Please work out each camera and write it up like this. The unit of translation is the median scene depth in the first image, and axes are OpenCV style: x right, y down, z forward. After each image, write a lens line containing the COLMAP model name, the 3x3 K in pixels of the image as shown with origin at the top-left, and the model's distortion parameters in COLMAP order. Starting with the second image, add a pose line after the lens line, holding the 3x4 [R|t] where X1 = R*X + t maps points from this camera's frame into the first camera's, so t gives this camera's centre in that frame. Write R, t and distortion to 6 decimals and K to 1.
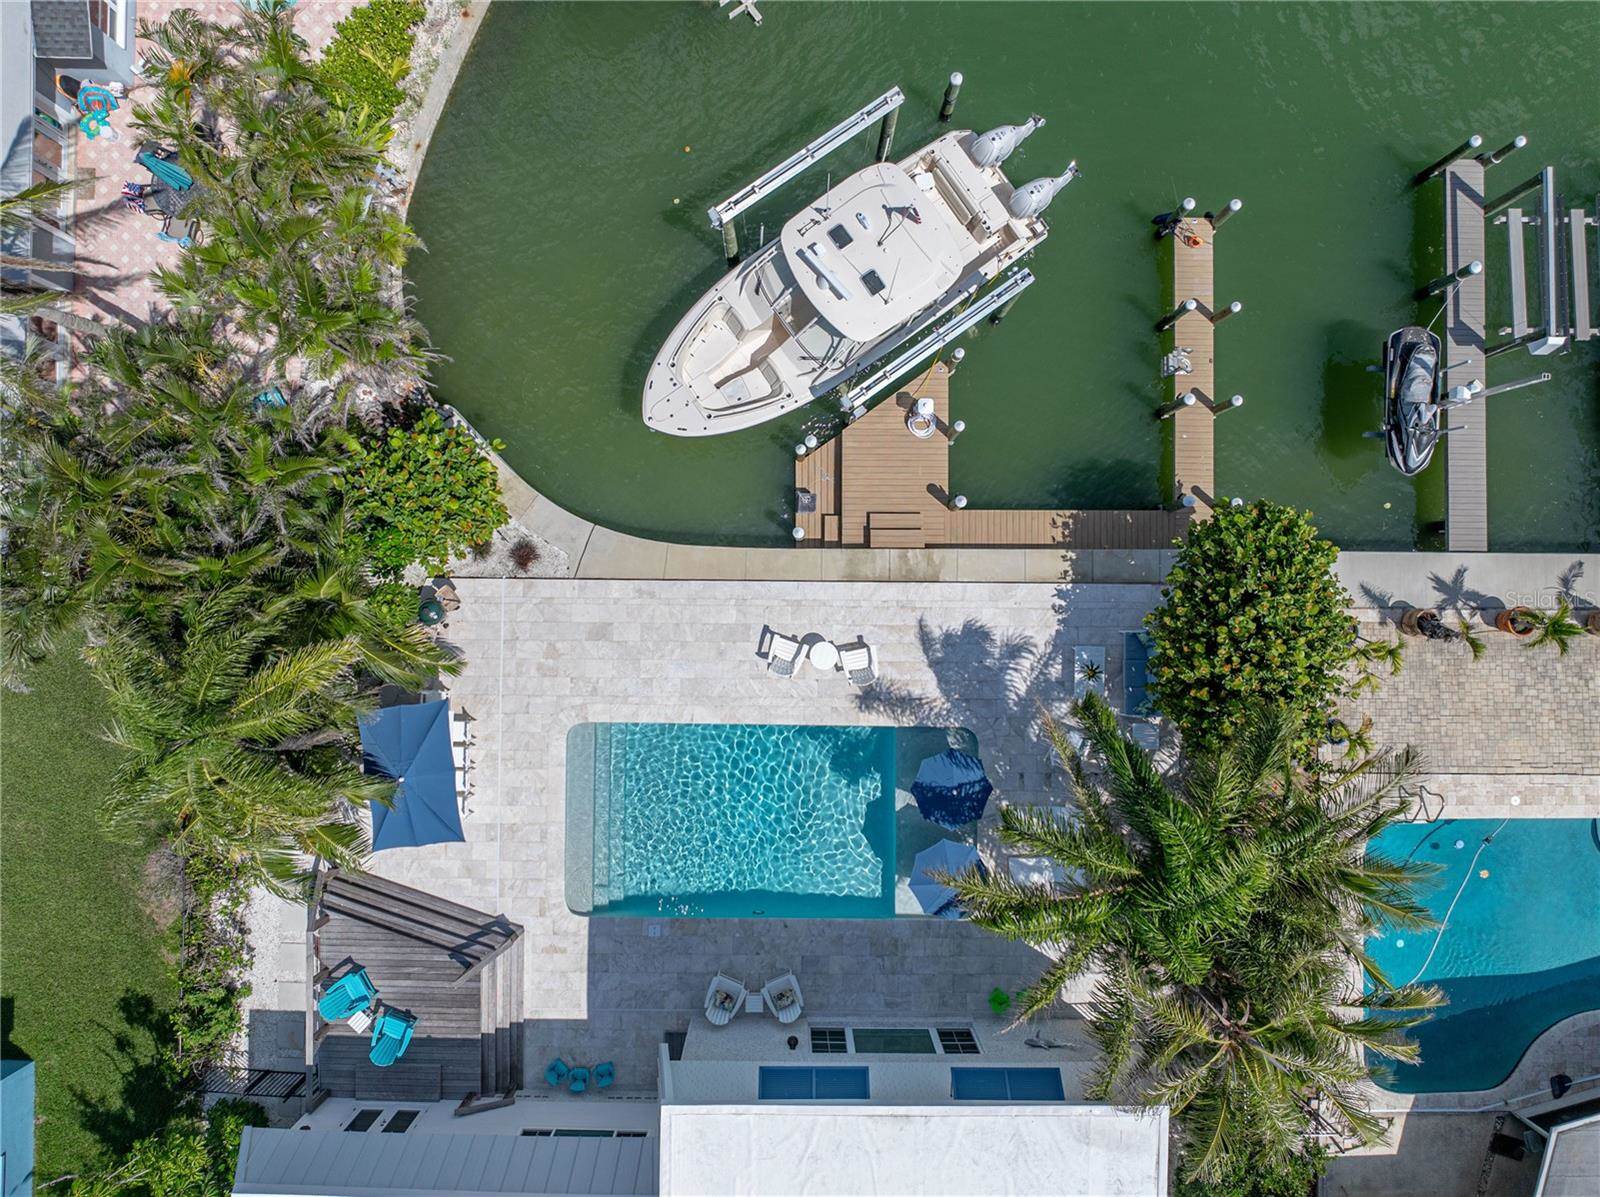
lens RADIAL K [[1121.2, 0, 800.0], [0, 1121.2, 598.5], [0, 0, 1]] dist [0.006965, -0.040347]
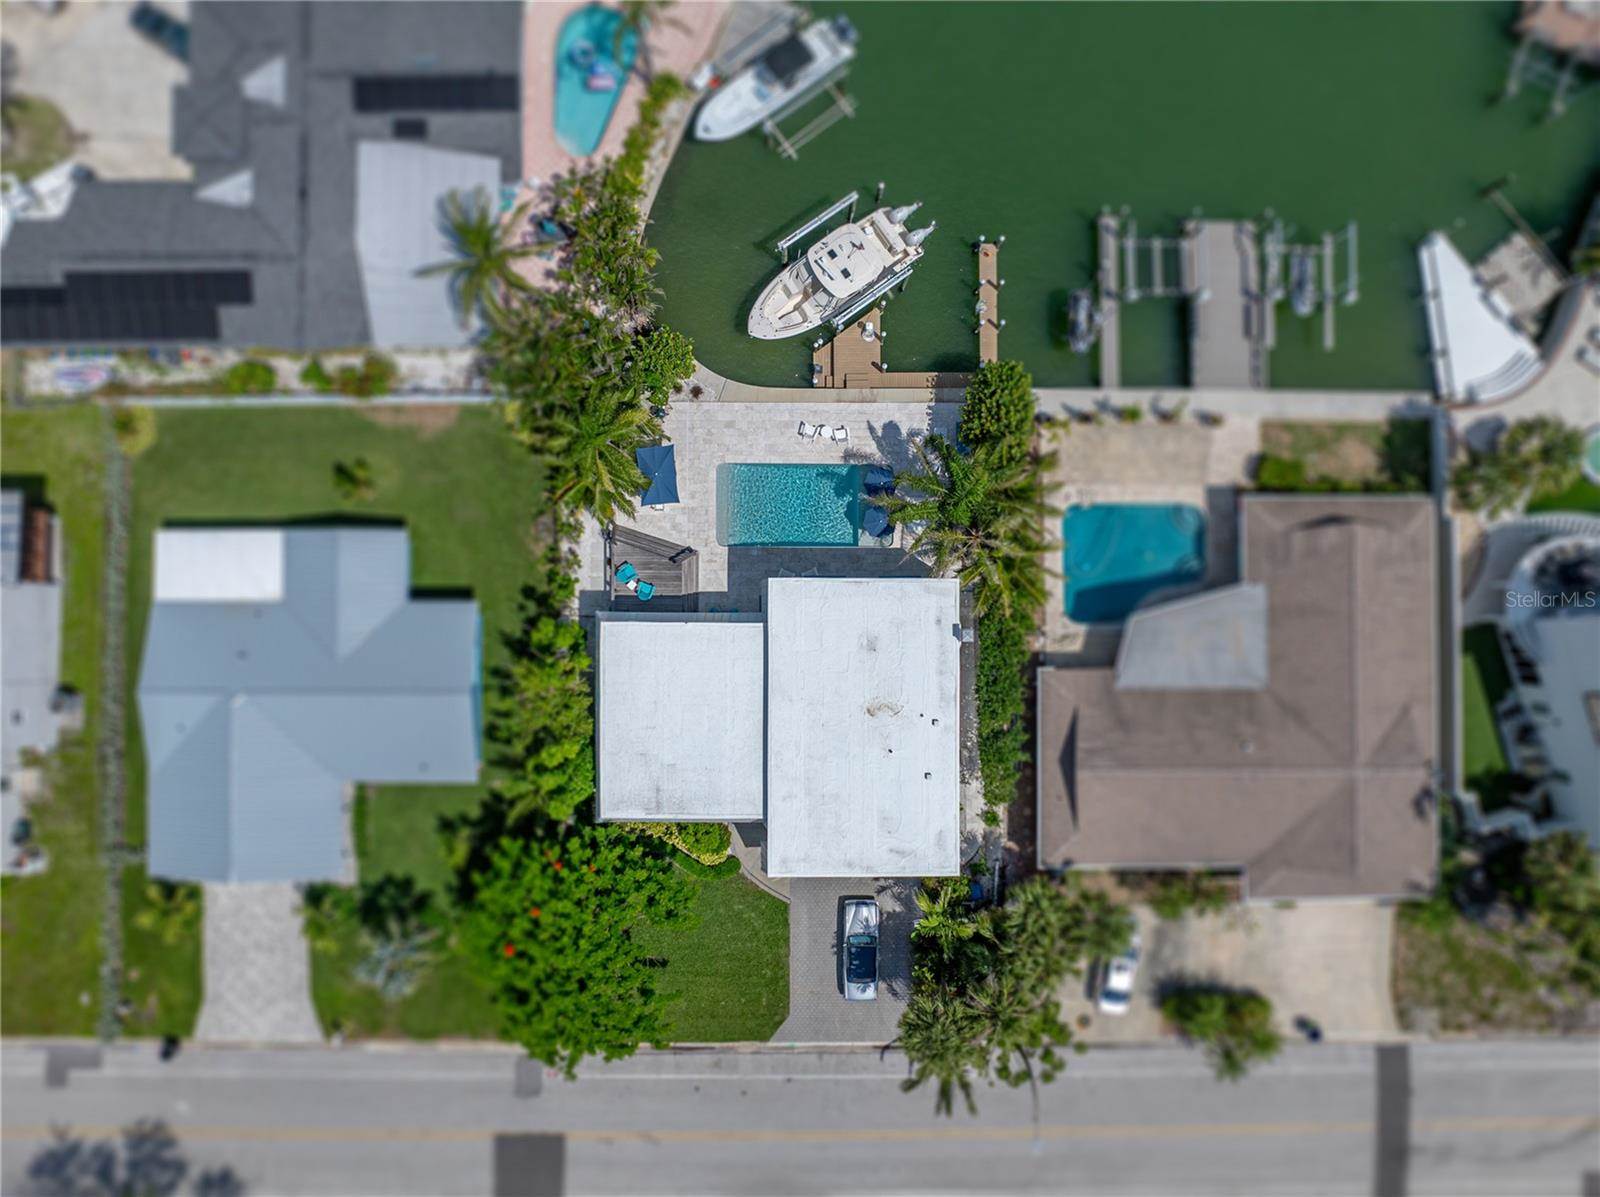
lens RADIAL K [[1106.8, 0, 806.7], [0, 1106.8, 581.7], [0, 0, 1]] dist [-0.025670, -0.006055]
pose [[0.999902, -0.010102, 0.009675, -0.045385], [0.010378, 0.999529, -0.028897, 0.419587], [-0.009379, 0.028994, 0.999536, -1.263764]]
